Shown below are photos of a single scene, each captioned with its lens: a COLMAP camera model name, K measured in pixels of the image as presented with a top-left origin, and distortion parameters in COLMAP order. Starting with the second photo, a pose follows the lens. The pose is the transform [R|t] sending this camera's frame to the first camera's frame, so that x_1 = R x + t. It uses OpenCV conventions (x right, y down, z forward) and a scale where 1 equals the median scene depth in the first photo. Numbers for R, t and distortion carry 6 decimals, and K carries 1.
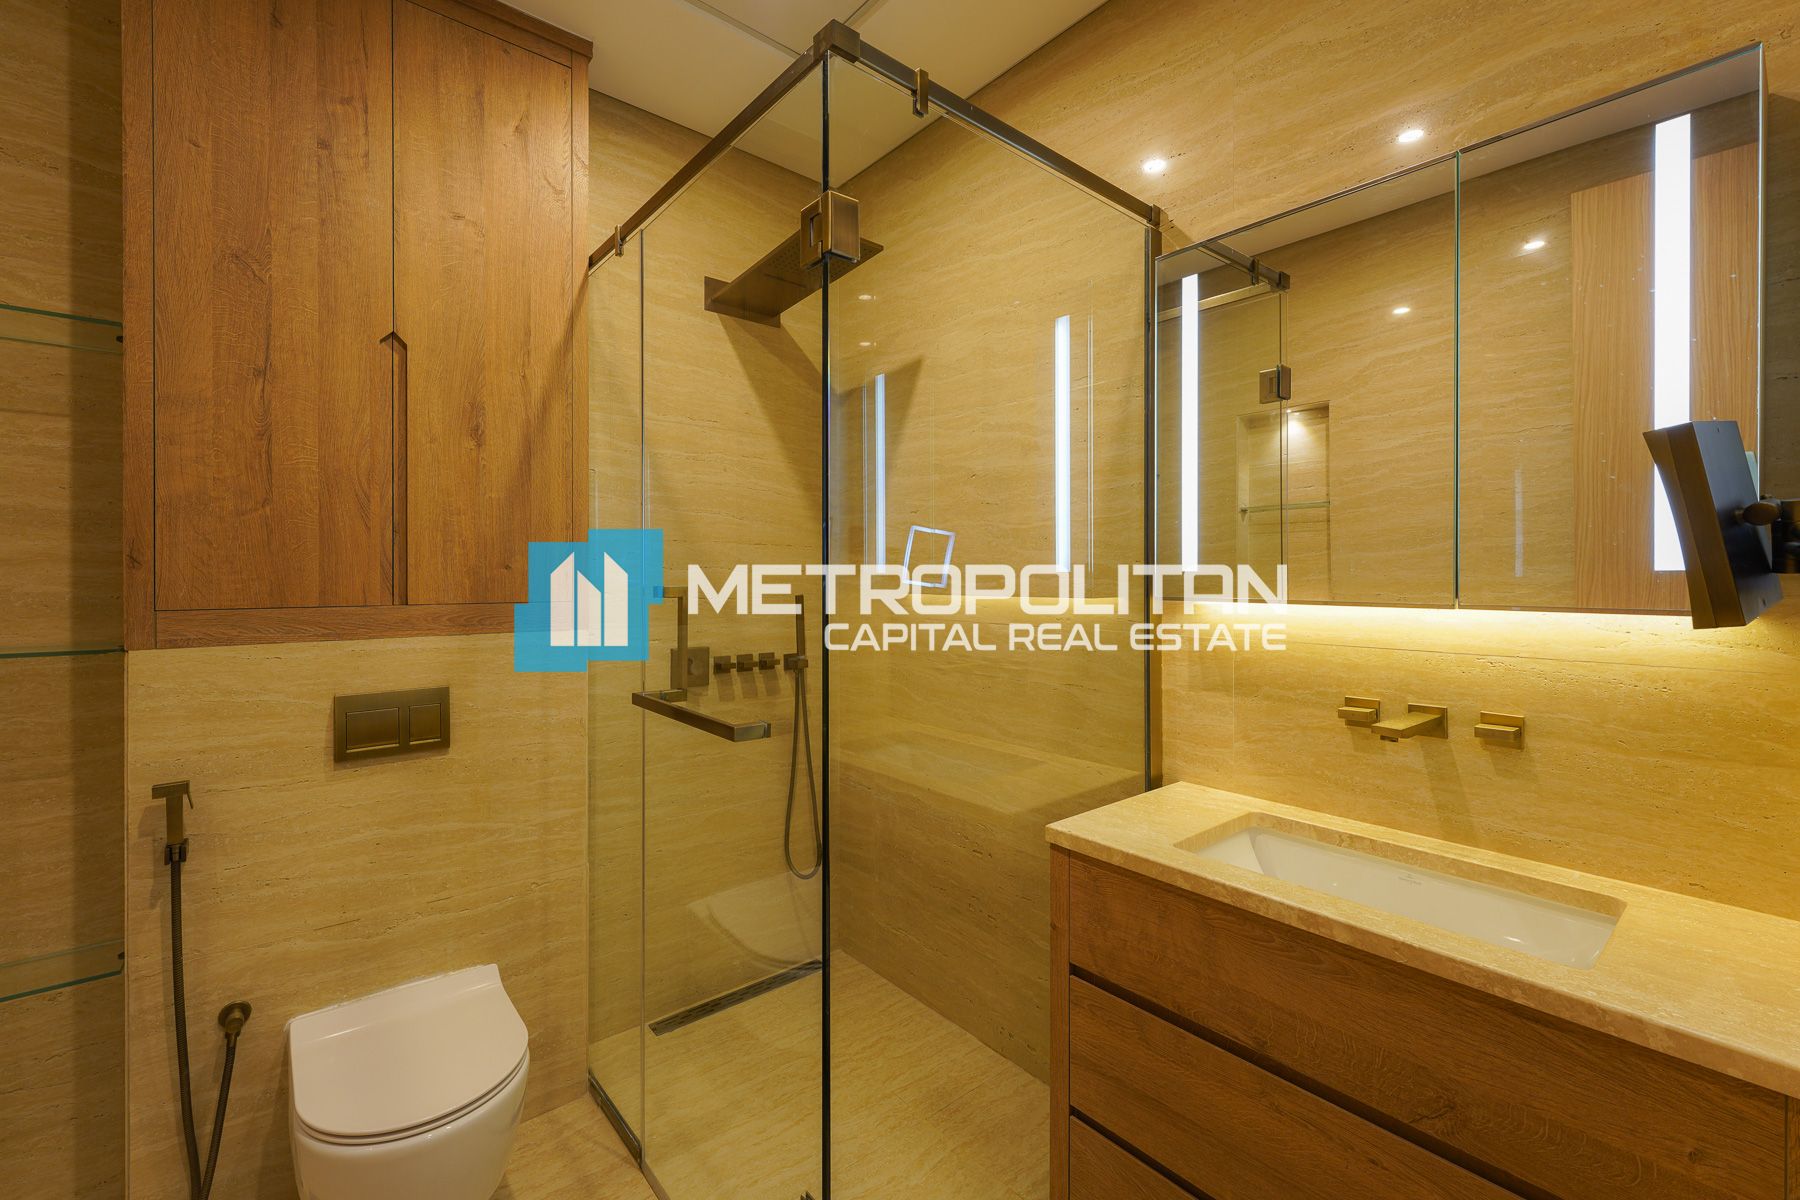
lens RADIAL K [[746.1, 0, 867.5], [0, 746.1, 576.7], [0, 0, 1]] dist [0.002199, -0.001135]
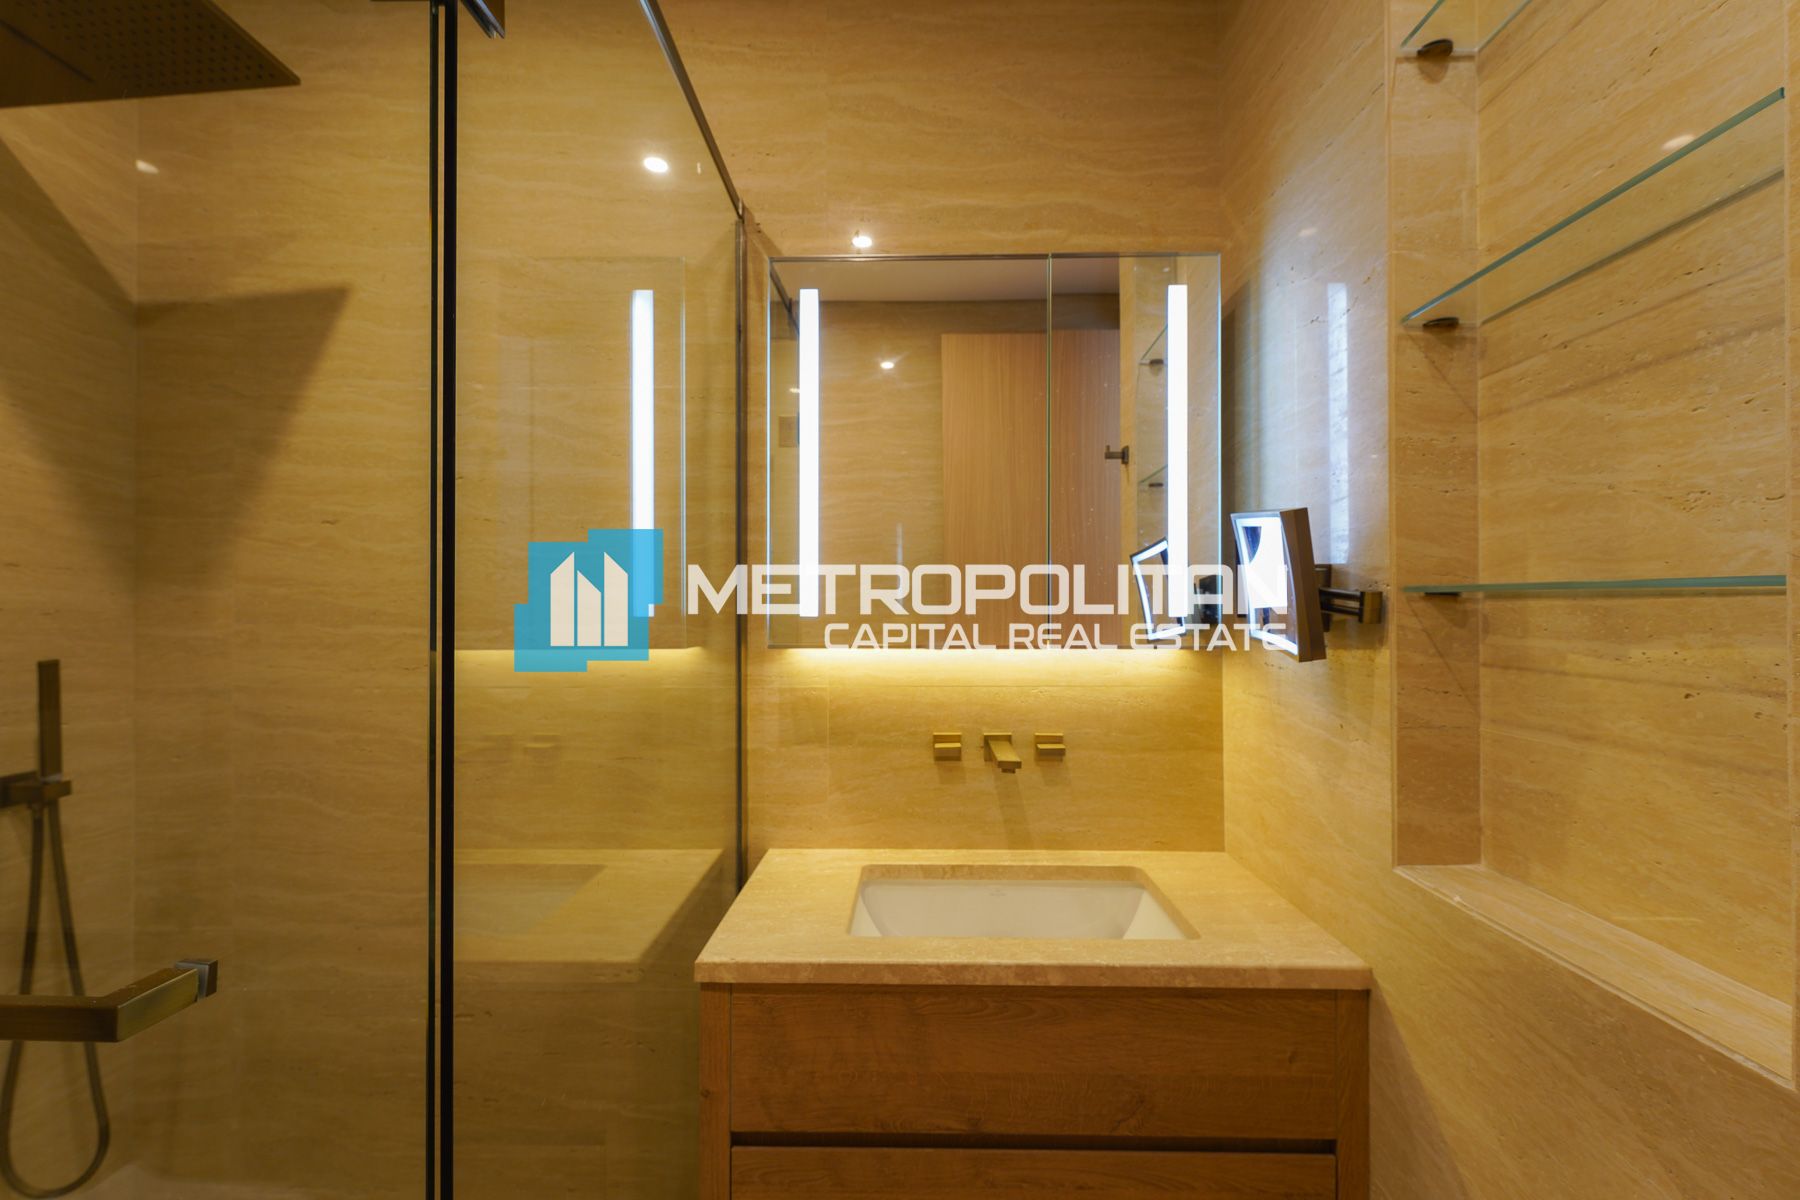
lens RADIAL K [[739.3, 0, 901.8], [0, 739.3, 604.3], [0, 0, 1]] dist [0.007425, -0.000254]
pose [[0.640996, 0.005026, 0.767528, -0.171362], [0.003704, 0.999947, -0.009641, -0.011903], [-0.767535, 0.009023, 0.640943, 0.319001]]
